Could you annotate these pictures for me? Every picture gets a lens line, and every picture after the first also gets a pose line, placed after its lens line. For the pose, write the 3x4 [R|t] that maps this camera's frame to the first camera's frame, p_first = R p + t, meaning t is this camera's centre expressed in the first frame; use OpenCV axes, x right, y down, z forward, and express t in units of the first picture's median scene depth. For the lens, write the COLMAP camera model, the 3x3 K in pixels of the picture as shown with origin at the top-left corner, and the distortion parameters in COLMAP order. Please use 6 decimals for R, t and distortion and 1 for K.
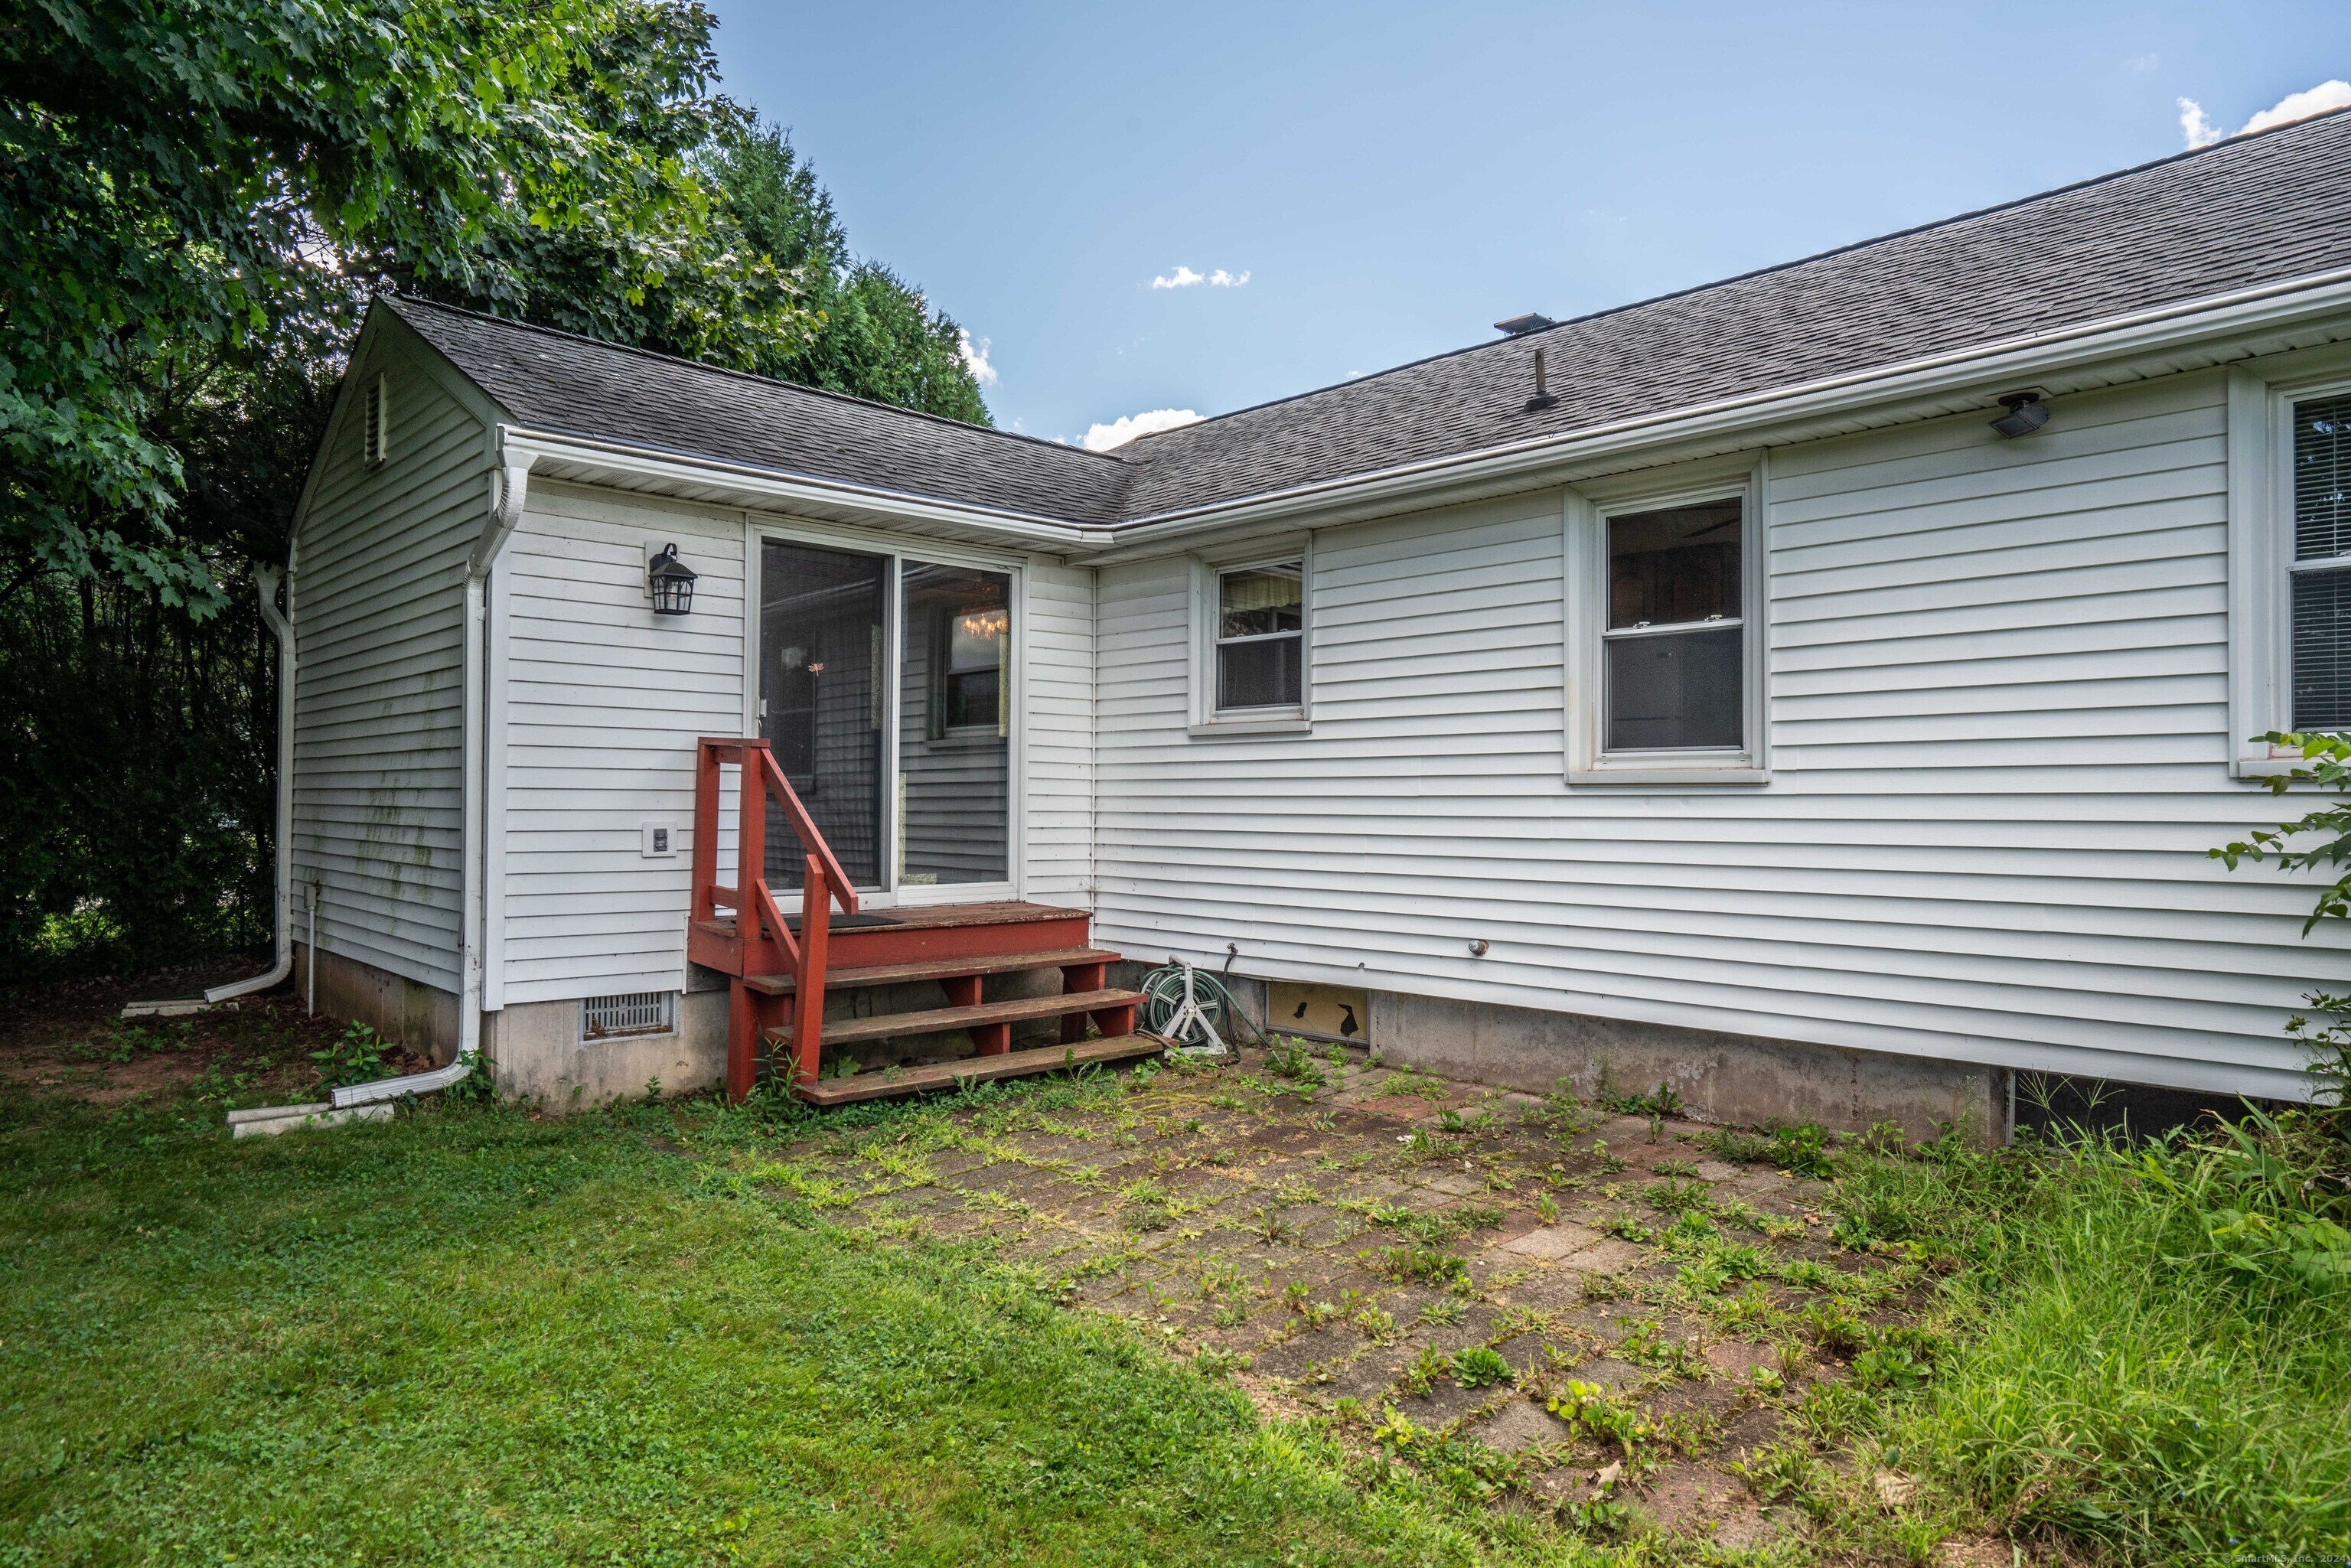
lens RADIAL K [[1441.0, 0, 1167.9], [0, 1441.0, 753.2], [0, 0, 1]] dist [-0.003638, 0.000148]
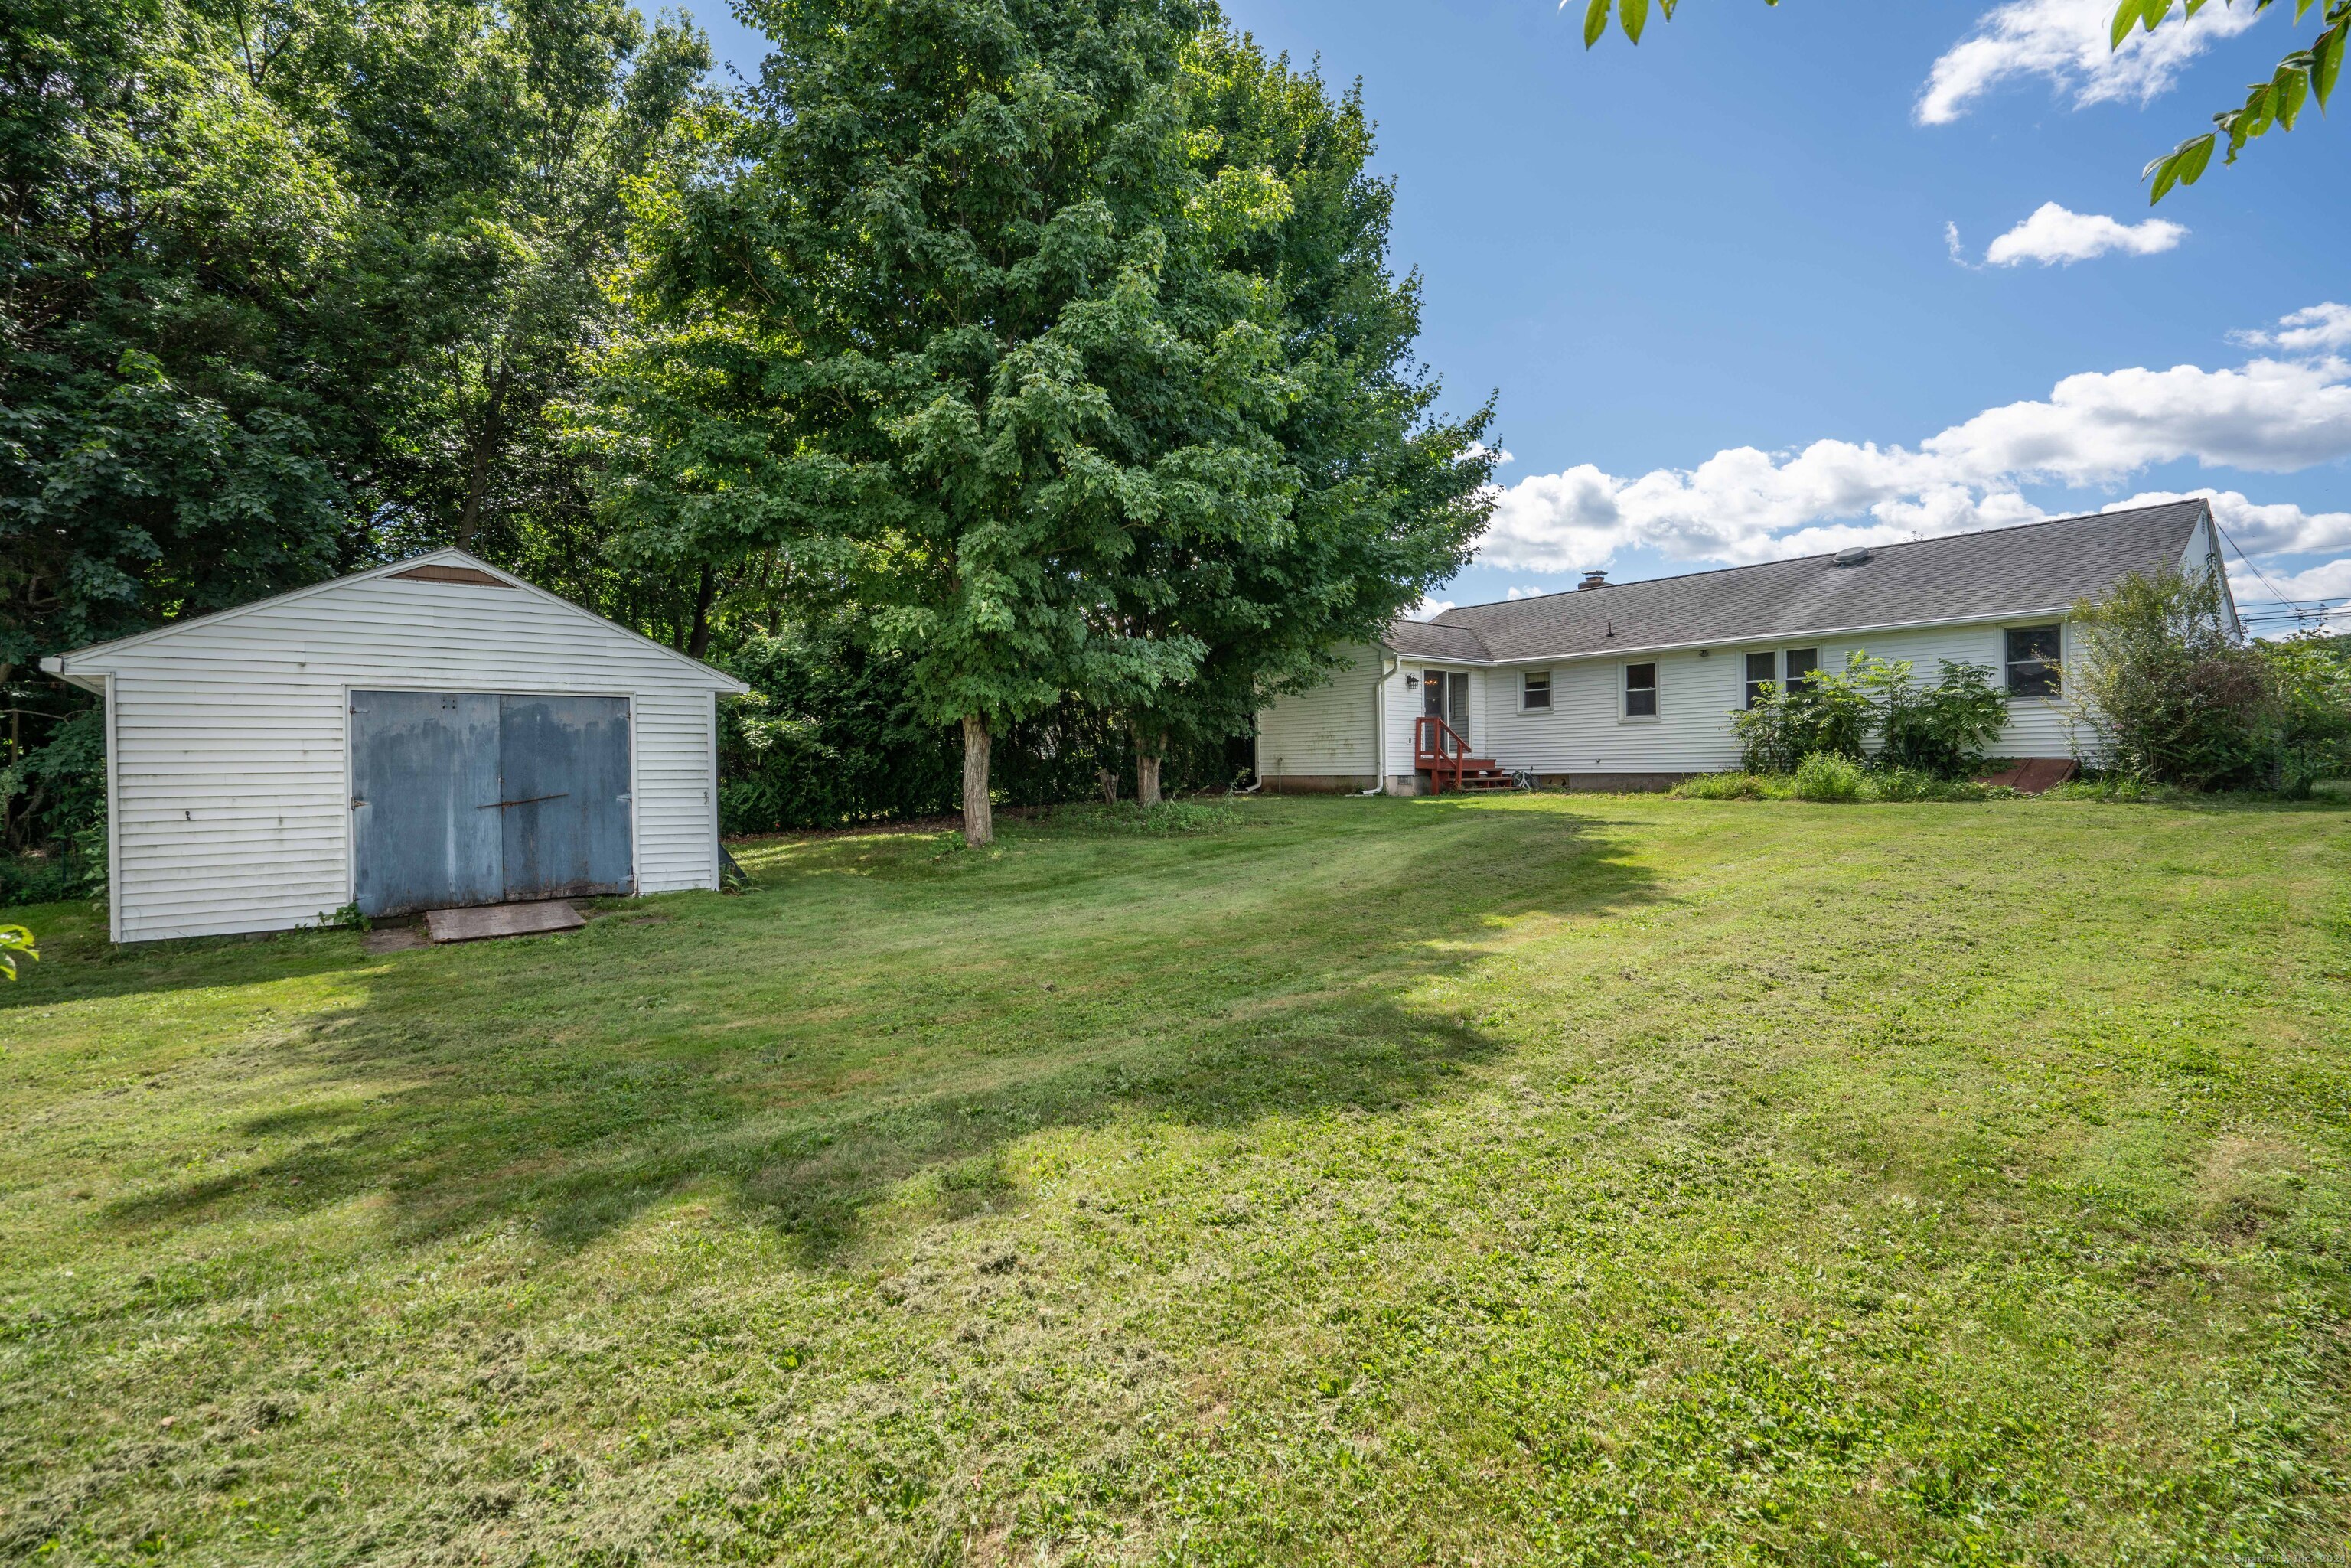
lens RADIAL K [[1096.5, 0, 1233.8], [0, 1096.5, 769.5], [0, 0, 1]] dist [0.001430, 0.000521]
pose [[0.999533, -0.015316, -0.026429, -0.759837], [0.016119, 0.999406, 0.030460, 0.036079], [0.025947, -0.030871, 0.999187, -2.241469]]
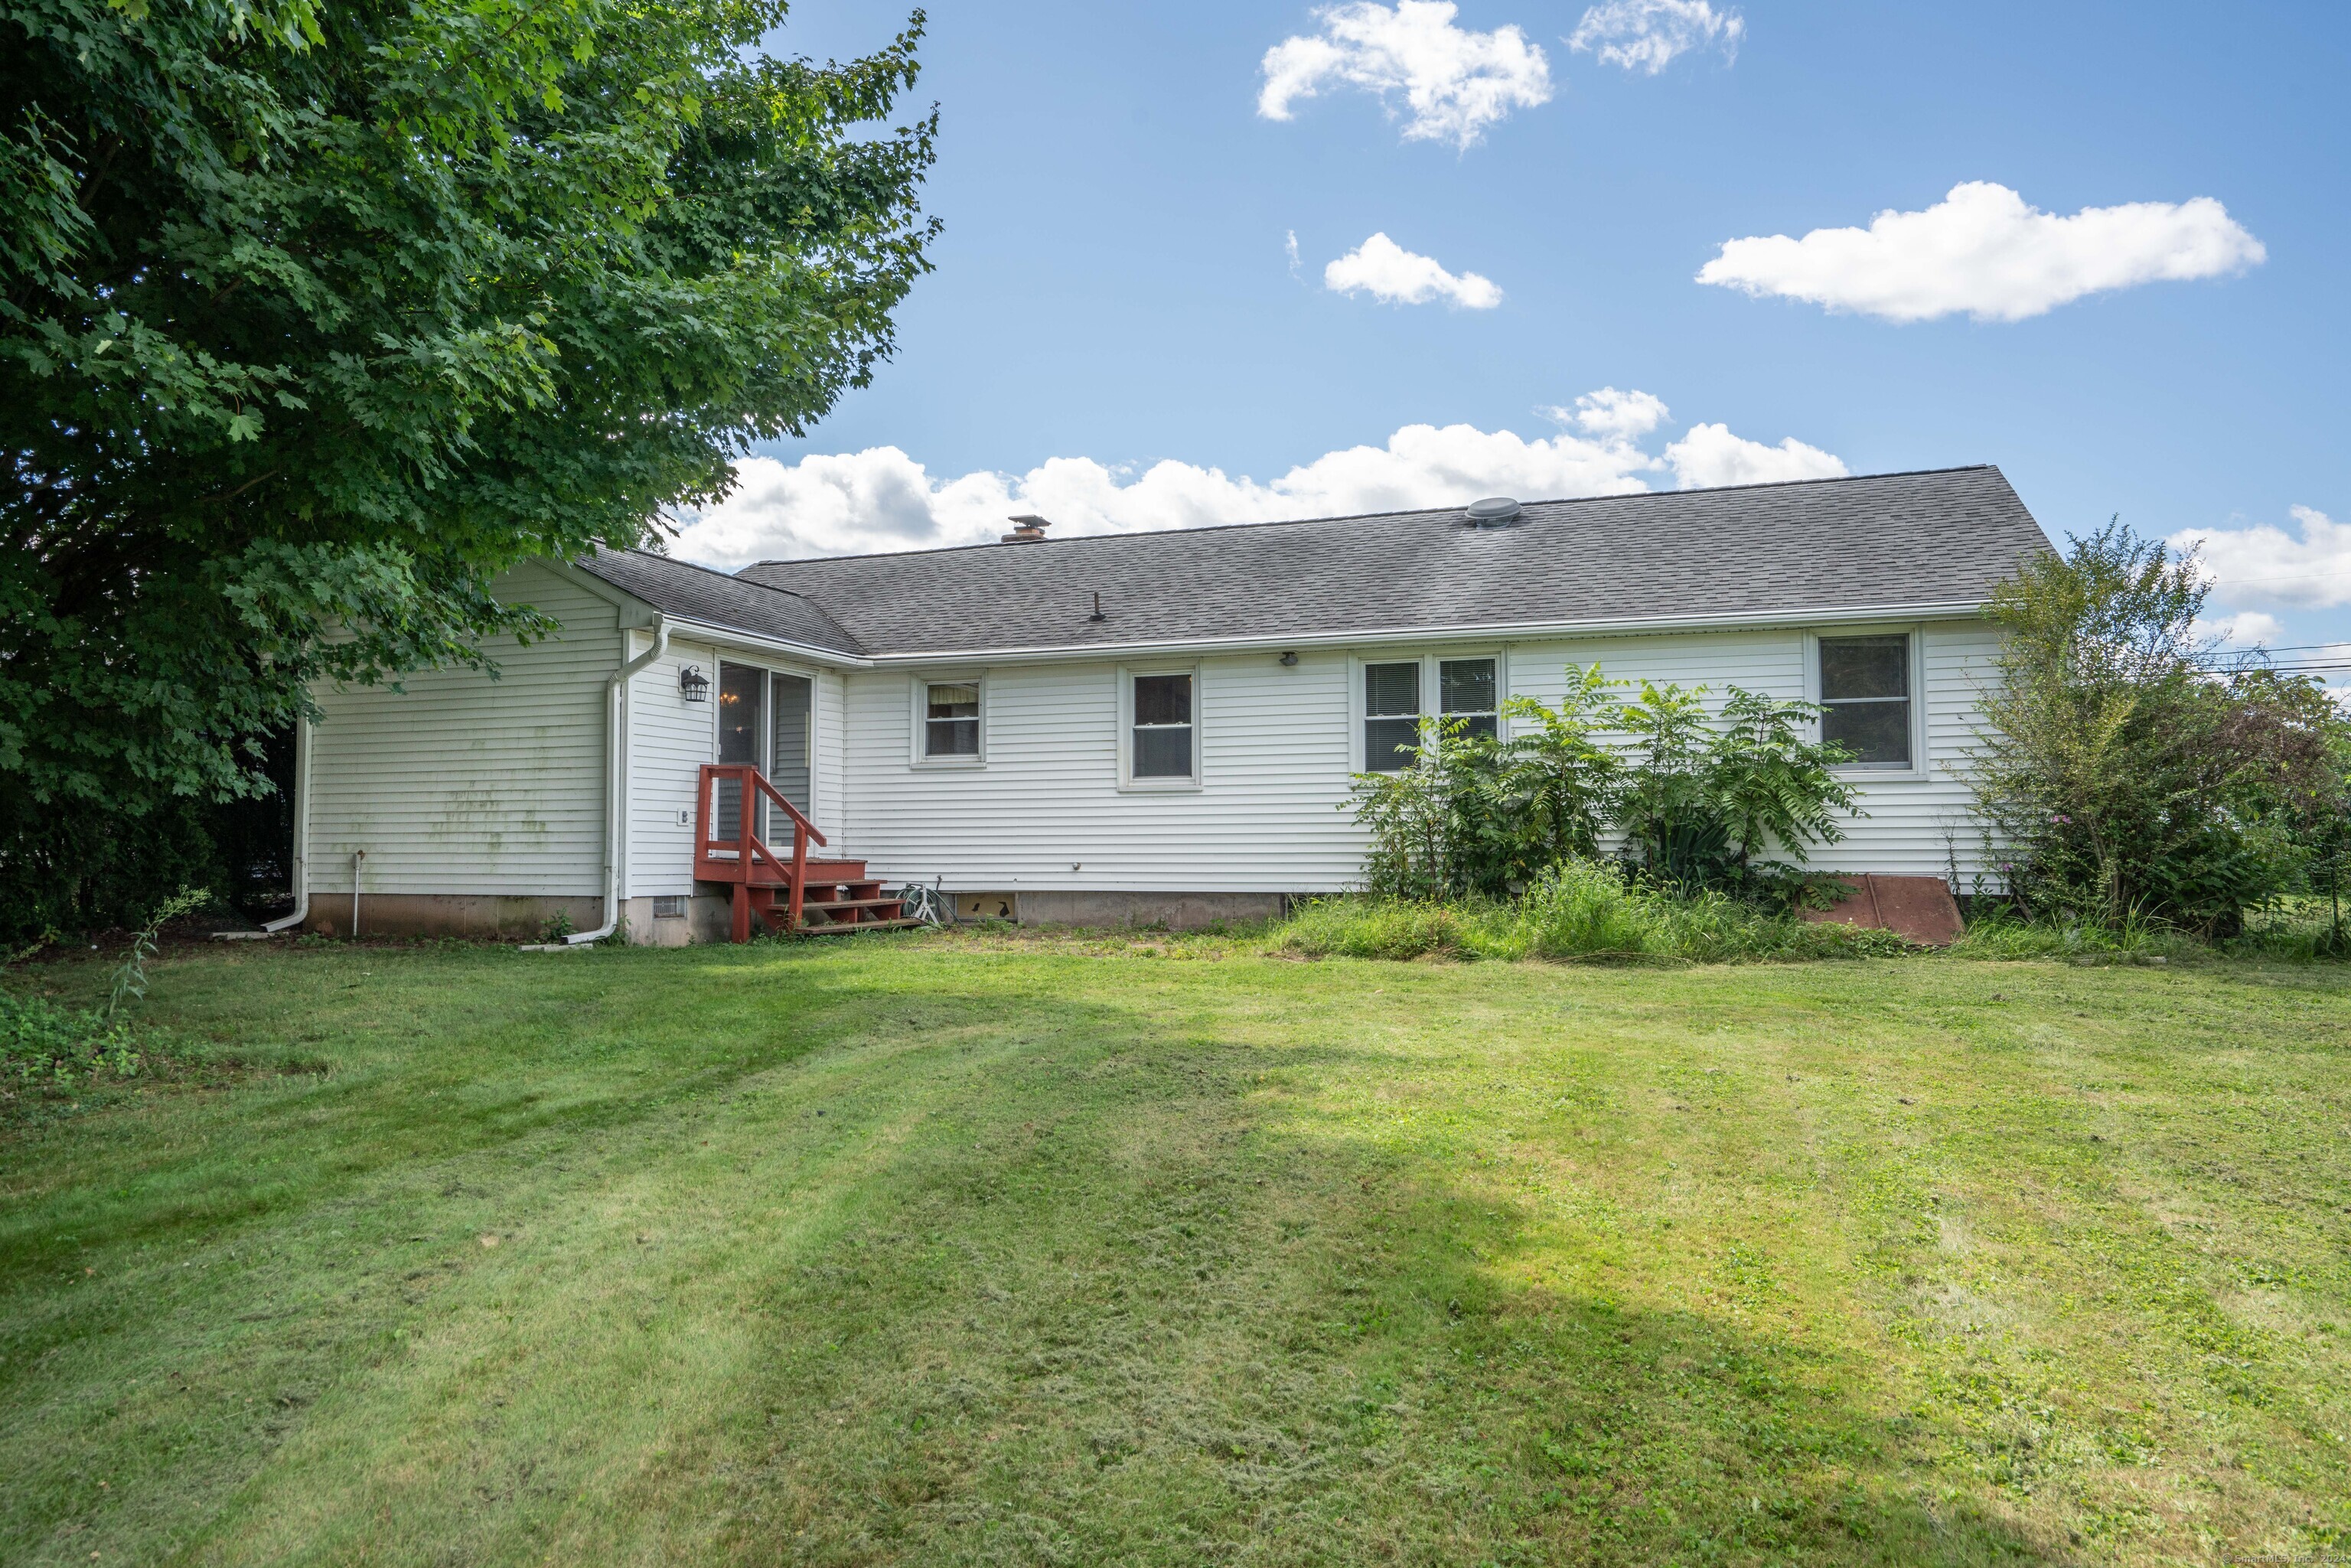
lens RADIAL K [[1564.0, 0, 1175.5], [0, 1564.0, 784.0], [0, 0, 1]] dist [-0.004336, 0.002524]
pose [[0.894936, 0.014034, 0.445974, -0.662156], [-0.008155, 0.999853, -0.015099, 0.040213], [-0.446120, 0.009875, 0.894919, -1.119515]]
